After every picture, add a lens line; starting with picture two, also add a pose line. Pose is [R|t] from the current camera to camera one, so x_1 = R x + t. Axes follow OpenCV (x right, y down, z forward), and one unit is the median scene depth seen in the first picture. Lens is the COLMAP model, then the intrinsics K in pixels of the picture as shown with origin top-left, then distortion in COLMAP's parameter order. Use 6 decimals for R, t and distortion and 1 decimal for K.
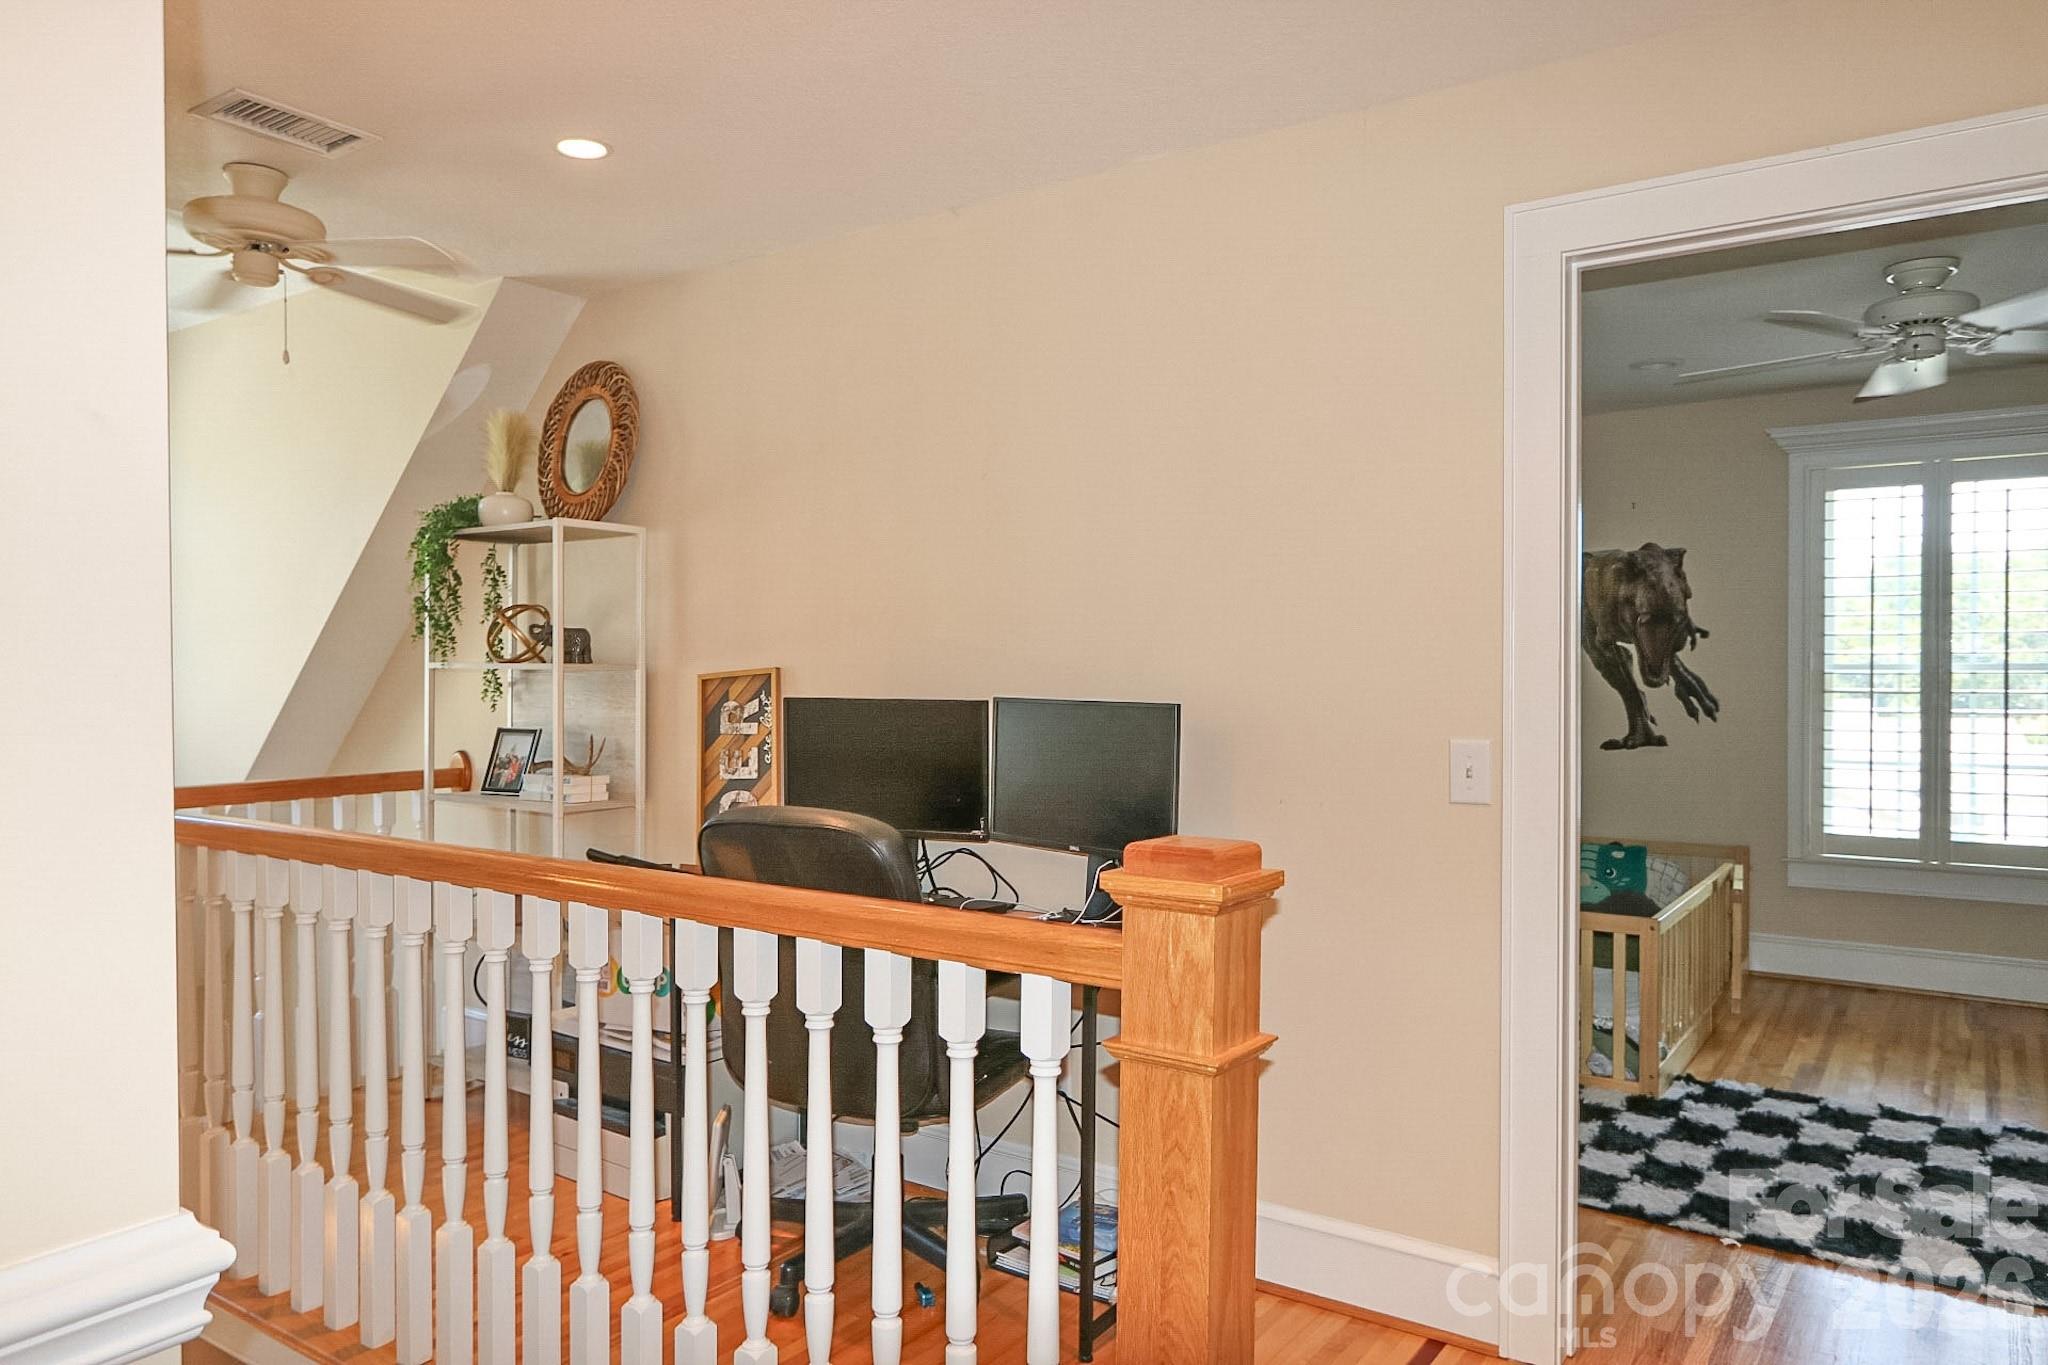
lens RADIAL K [[1335.7, 0, 1019.4], [0, 1335.7, 688.2], [0, 0, 1]] dist [-0.016654, 0.004632]
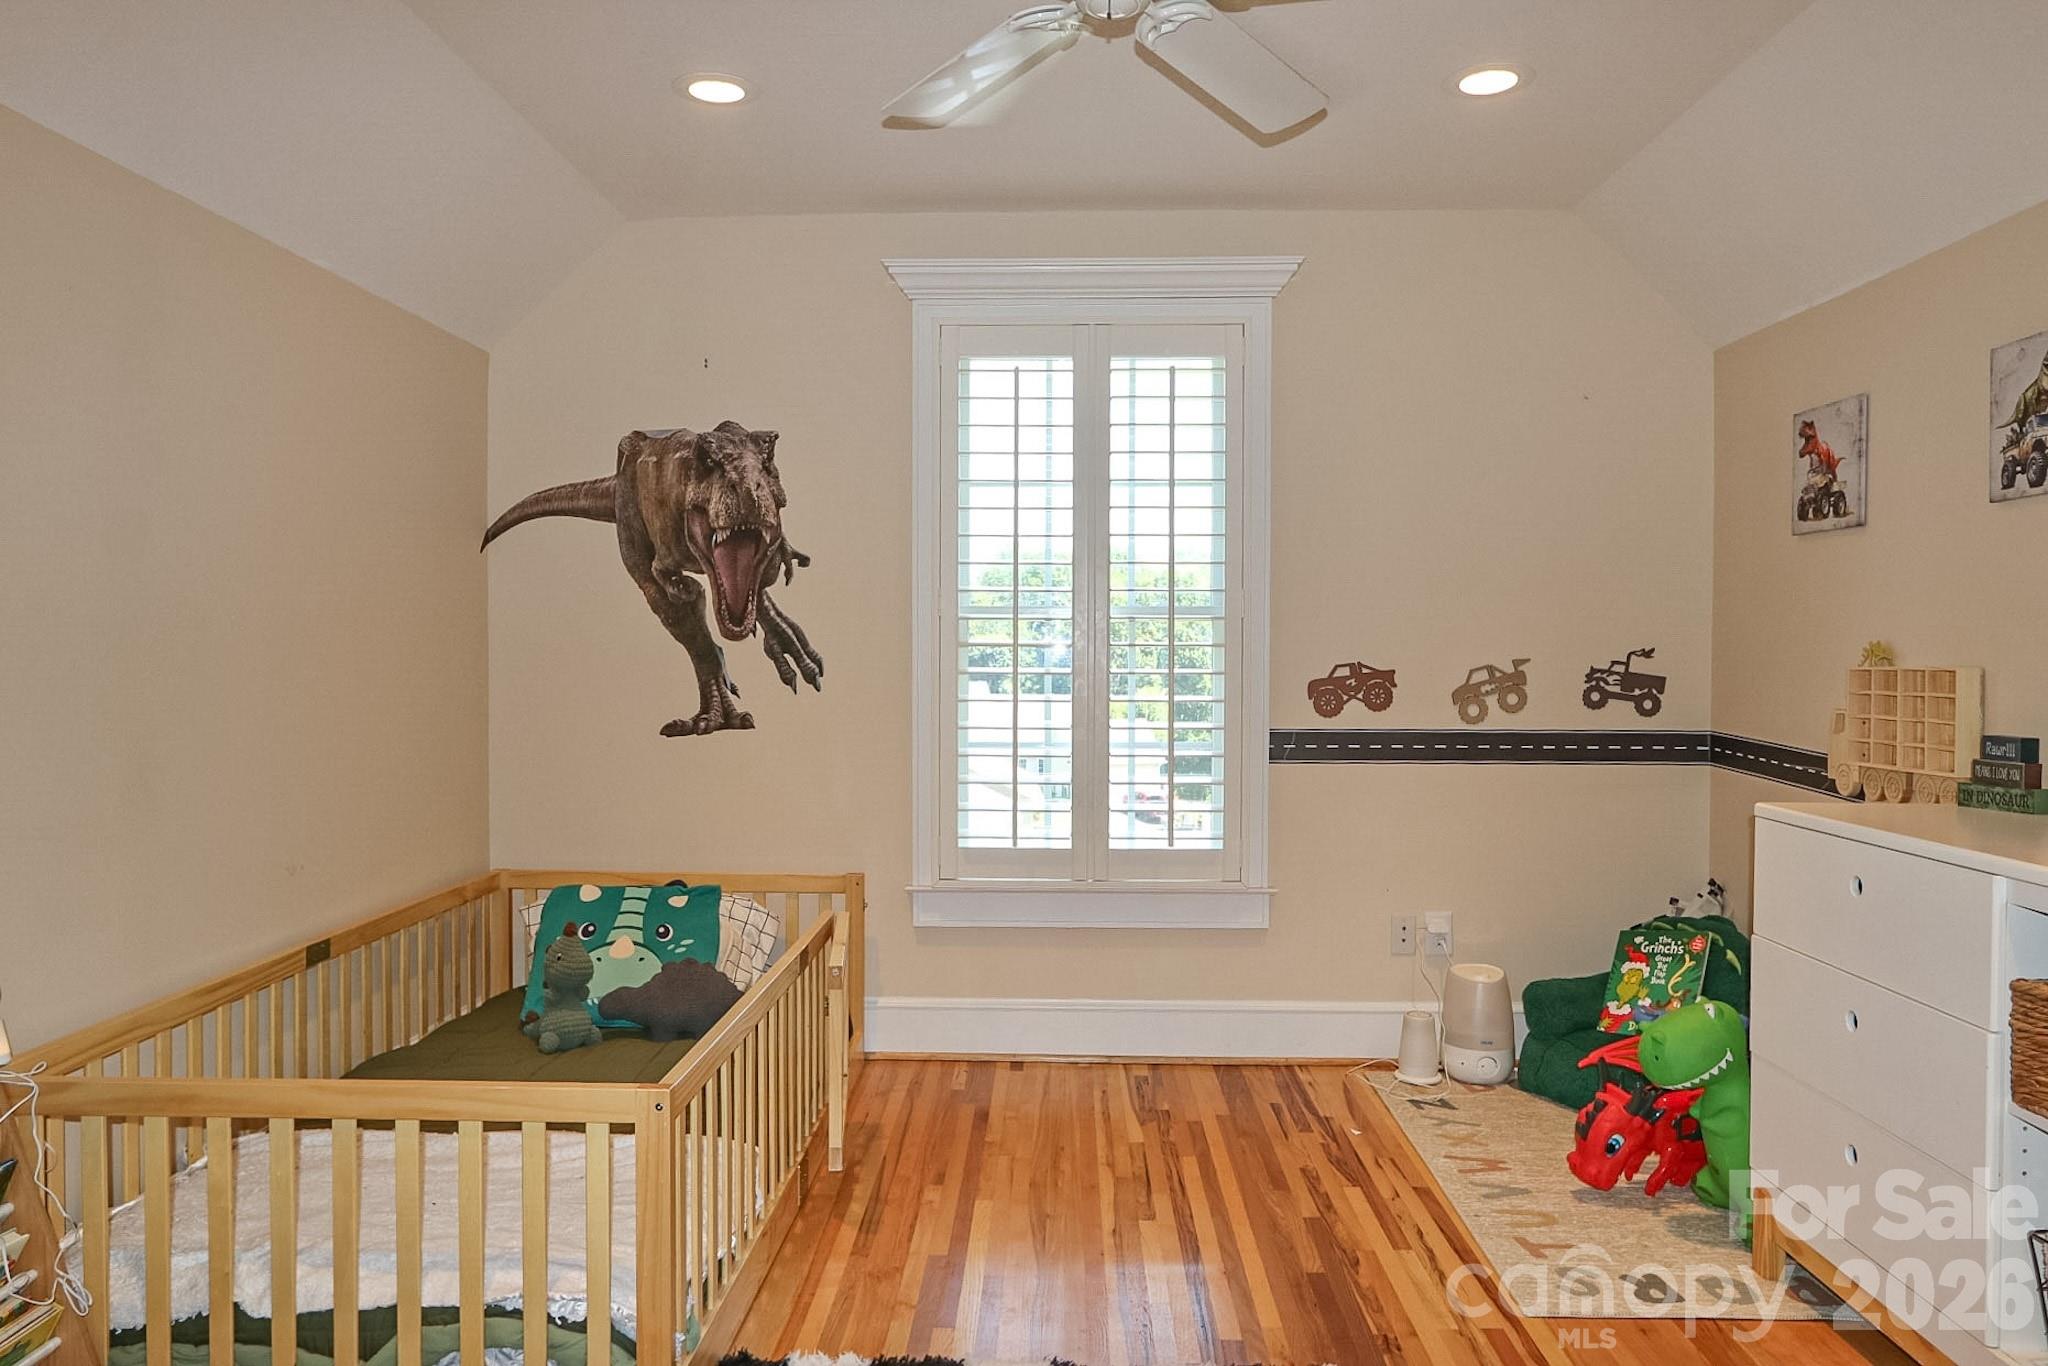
lens RADIAL K [[1335.7, 0, 1022.4], [0, 1335.7, 677.6], [0, 0, 1]] dist [-0.016654, 0.004632]
pose [[0.826573, -0.002916, 0.562821, 0.224467], [0.002597, 0.999996, 0.001368, 0.017638], [-0.562823, 0.000331, 0.826577, 0.376409]]
